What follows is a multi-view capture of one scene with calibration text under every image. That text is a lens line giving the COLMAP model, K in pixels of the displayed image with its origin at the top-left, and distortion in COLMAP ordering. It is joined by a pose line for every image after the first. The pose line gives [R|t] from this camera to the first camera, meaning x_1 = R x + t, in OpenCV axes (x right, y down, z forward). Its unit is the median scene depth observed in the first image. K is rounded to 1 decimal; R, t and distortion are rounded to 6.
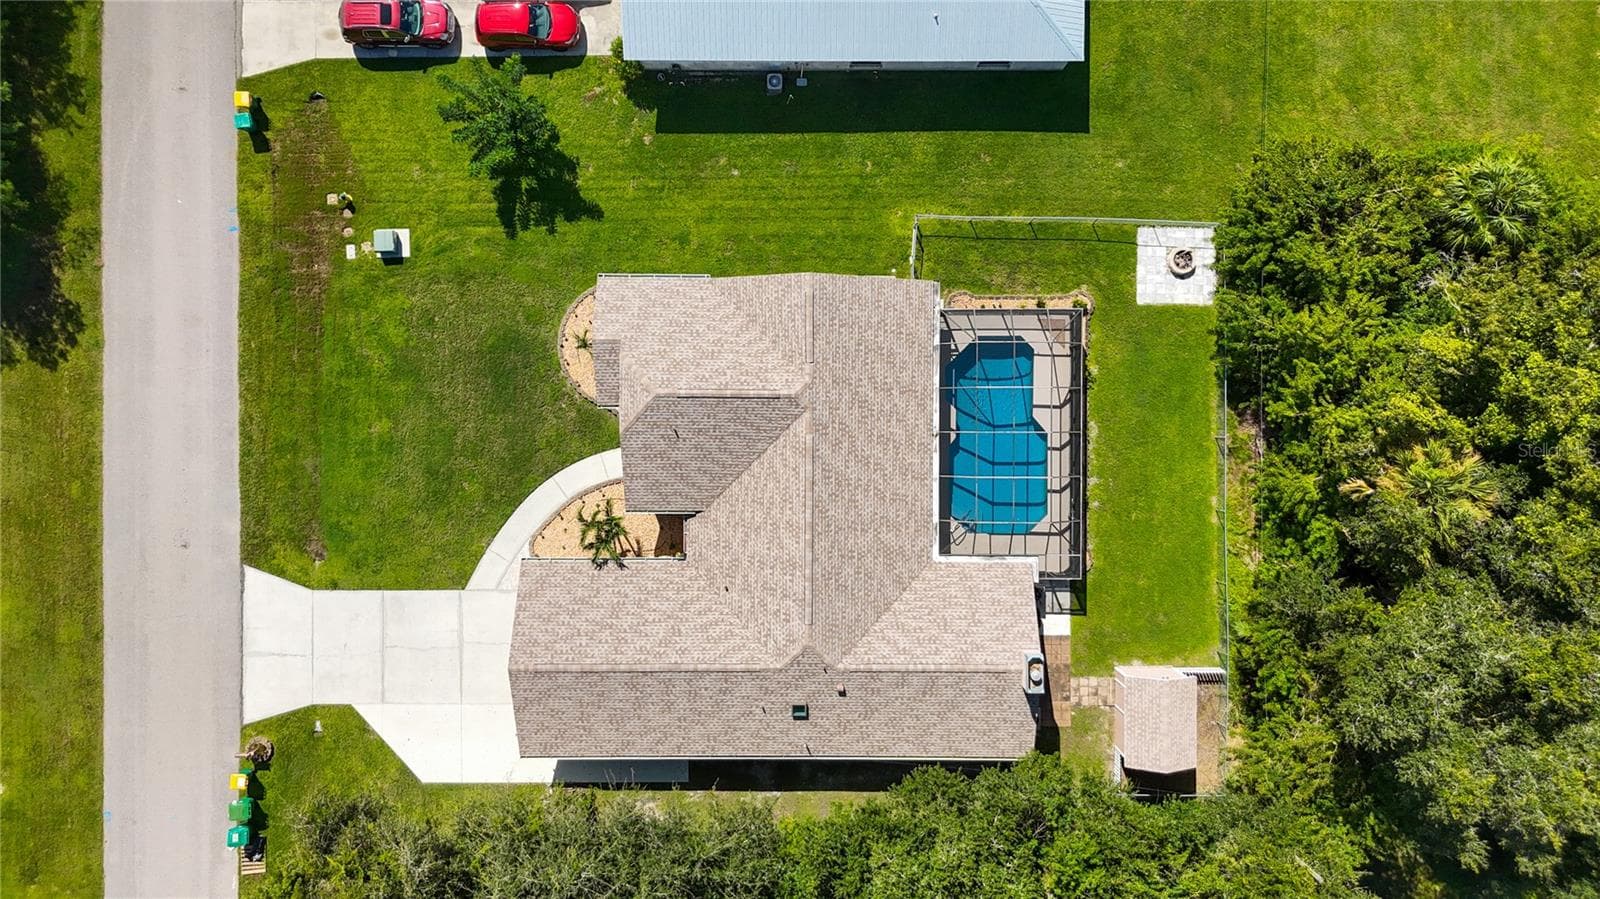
lens RADIAL K [[1164.3, 0, 827.7], [0, 1164.3, 439.3], [0, 0, 1]] dist [0.030904, -0.046208]
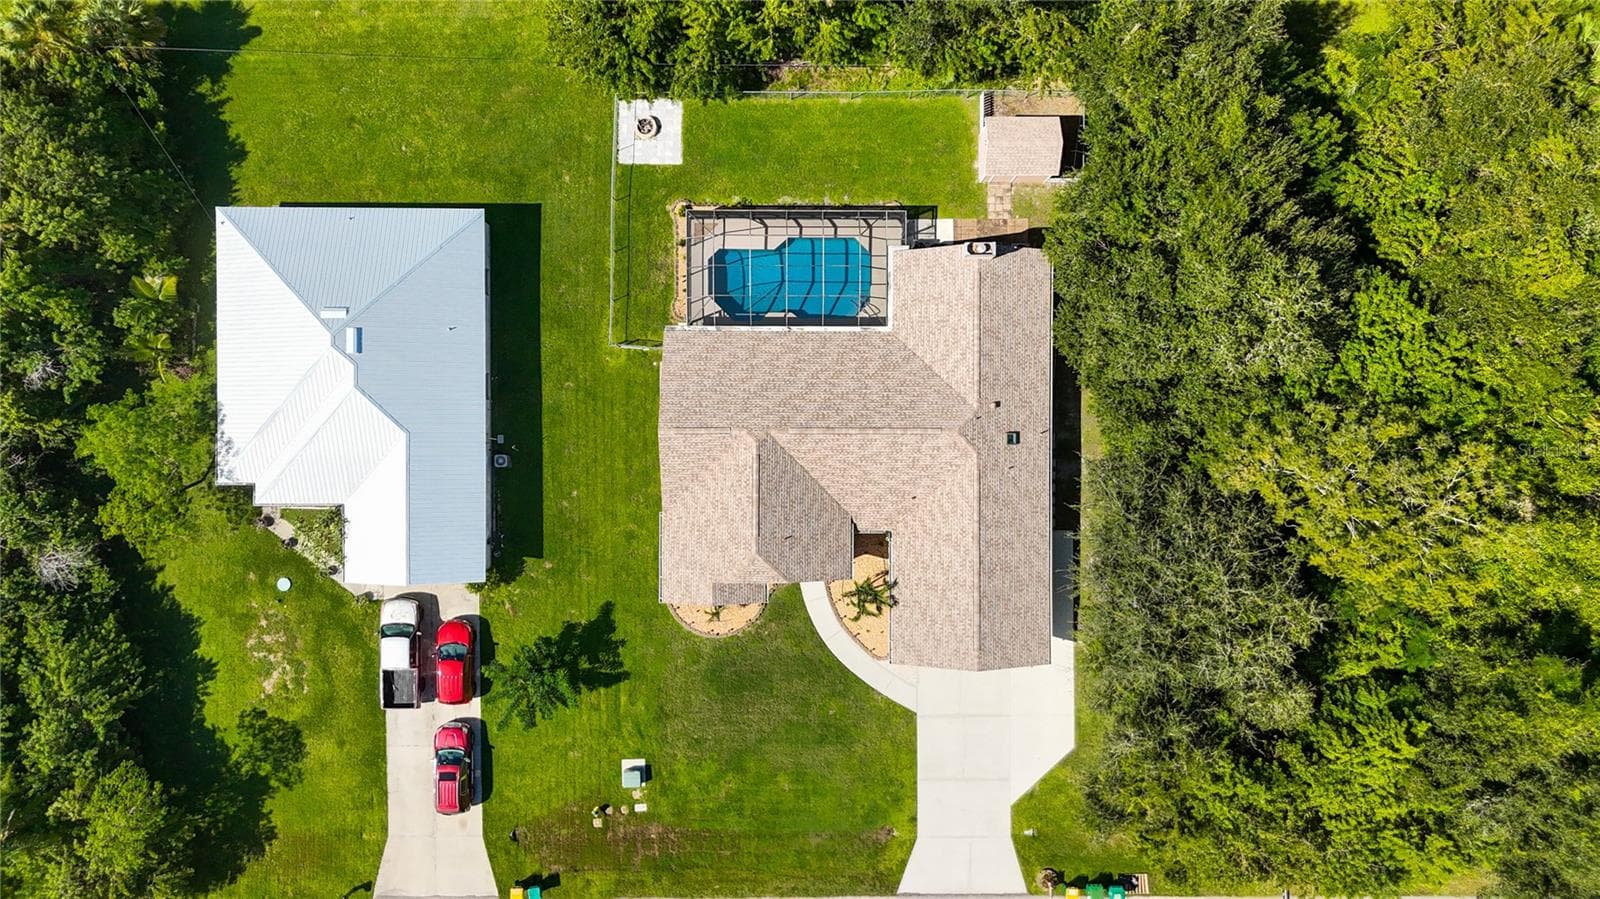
lens RADIAL K [[1164.3, 0, 827.7], [0, 1164.3, 439.3], [0, 0, 1]] dist [0.030904, -0.046208]
pose [[-0.002642, -0.999996, 0.000395, -0.023842], [0.999833, -0.002635, 0.018062, 0.014172], [-0.018061, 0.000443, 0.999837, -0.226424]]
